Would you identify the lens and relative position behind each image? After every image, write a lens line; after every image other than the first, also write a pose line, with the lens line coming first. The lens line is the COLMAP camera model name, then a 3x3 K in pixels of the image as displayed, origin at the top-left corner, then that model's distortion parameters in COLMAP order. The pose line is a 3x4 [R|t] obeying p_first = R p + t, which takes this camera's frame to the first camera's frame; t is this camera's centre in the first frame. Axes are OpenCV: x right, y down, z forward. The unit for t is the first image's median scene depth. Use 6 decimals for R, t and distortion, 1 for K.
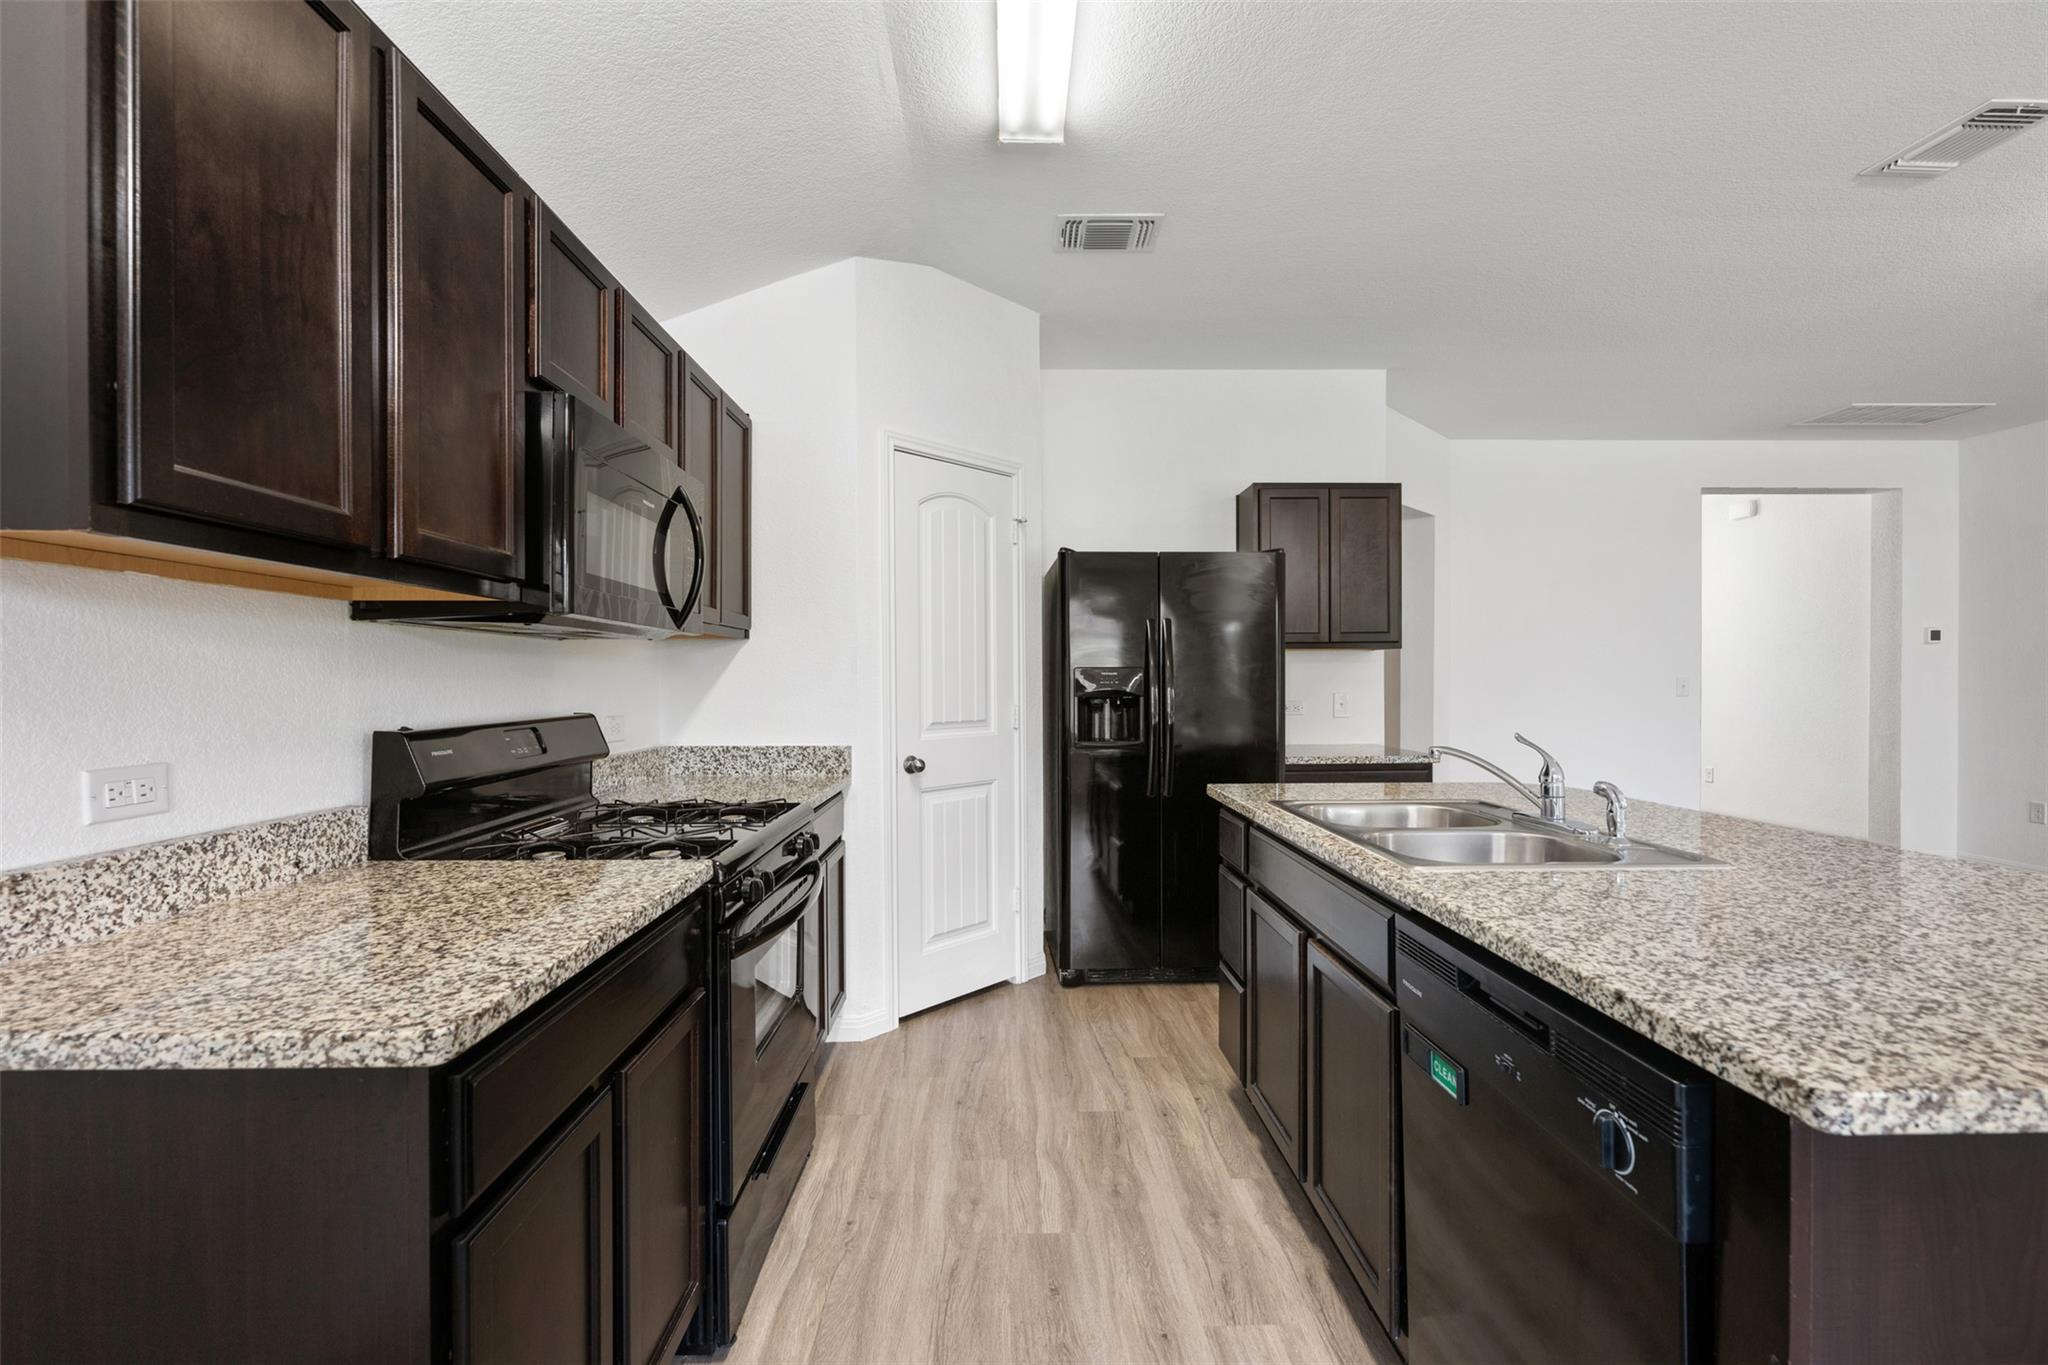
lens RADIAL K [[899.5, 0, 1019.1], [0, 899.5, 686.0], [0, 0, 1]] dist [-0.003982, 0.000983]
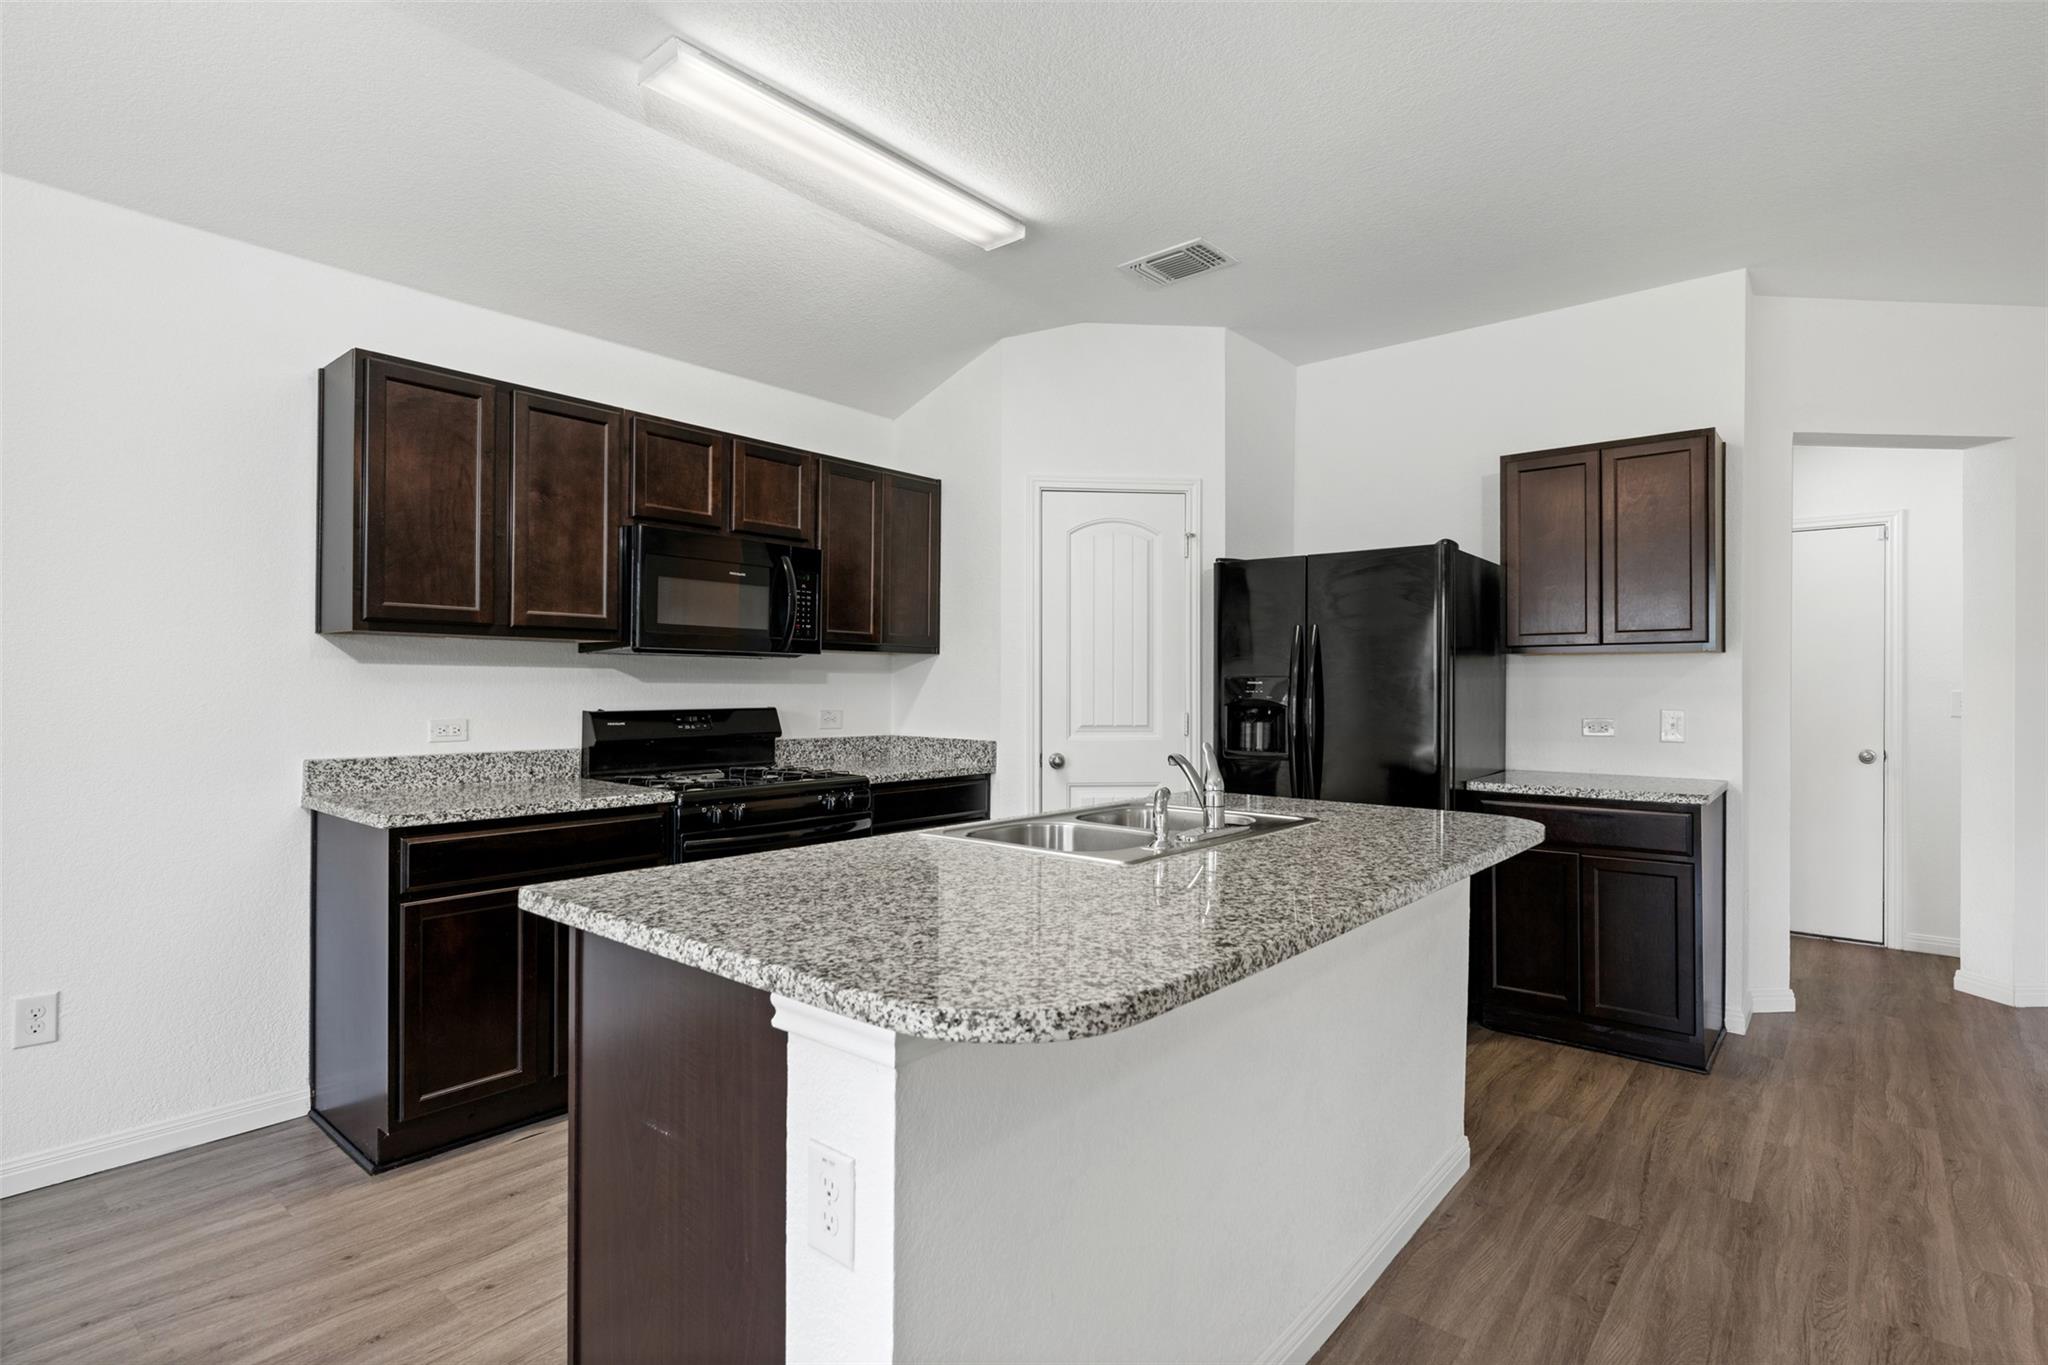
lens RADIAL K [[1003.6, 0, 1020.3], [0, 1003.6, 684.5], [0, 0, 1]] dist [-0.002286, -0.000729]
pose [[0.749233, 0.006040, -0.662279, 0.956613], [-0.012468, 0.999910, -0.004986, -0.004837], [0.662189, 0.011993, 0.749241, 0.007810]]
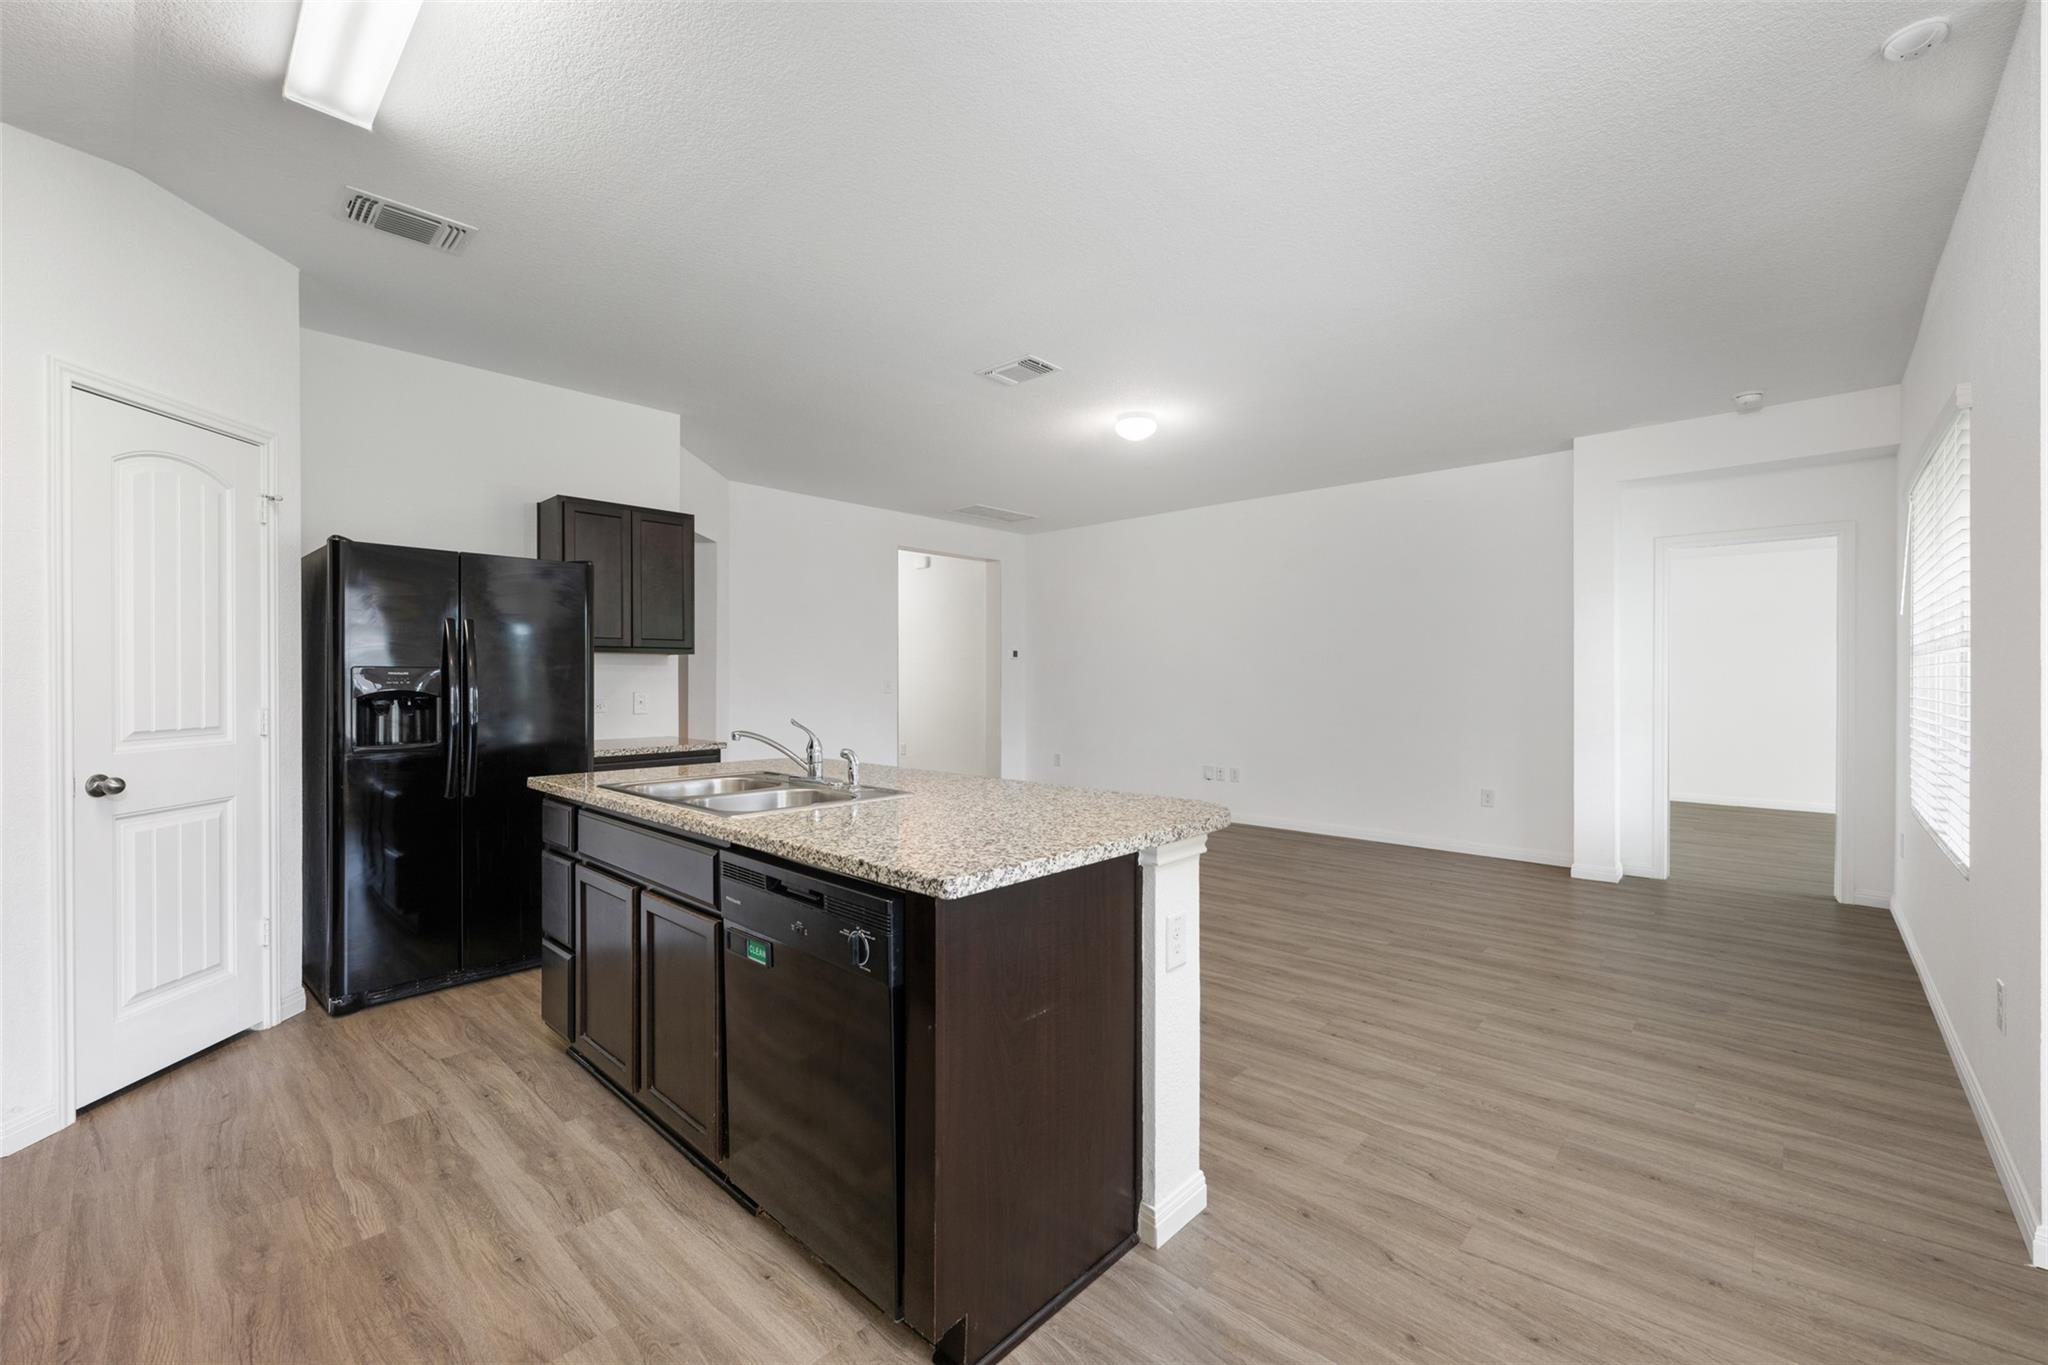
lens RADIAL K [[833.7, 0, 1022.5], [0, 833.7, 681.9], [0, 0, 1]] dist [-0.002827, 0.000487]
pose [[0.698030, 0.001018, 0.716068, -0.105593], [0.002597, 0.999989, -0.003953, 0.000572], [-0.716064, 0.004619, 0.698019, -0.138137]]
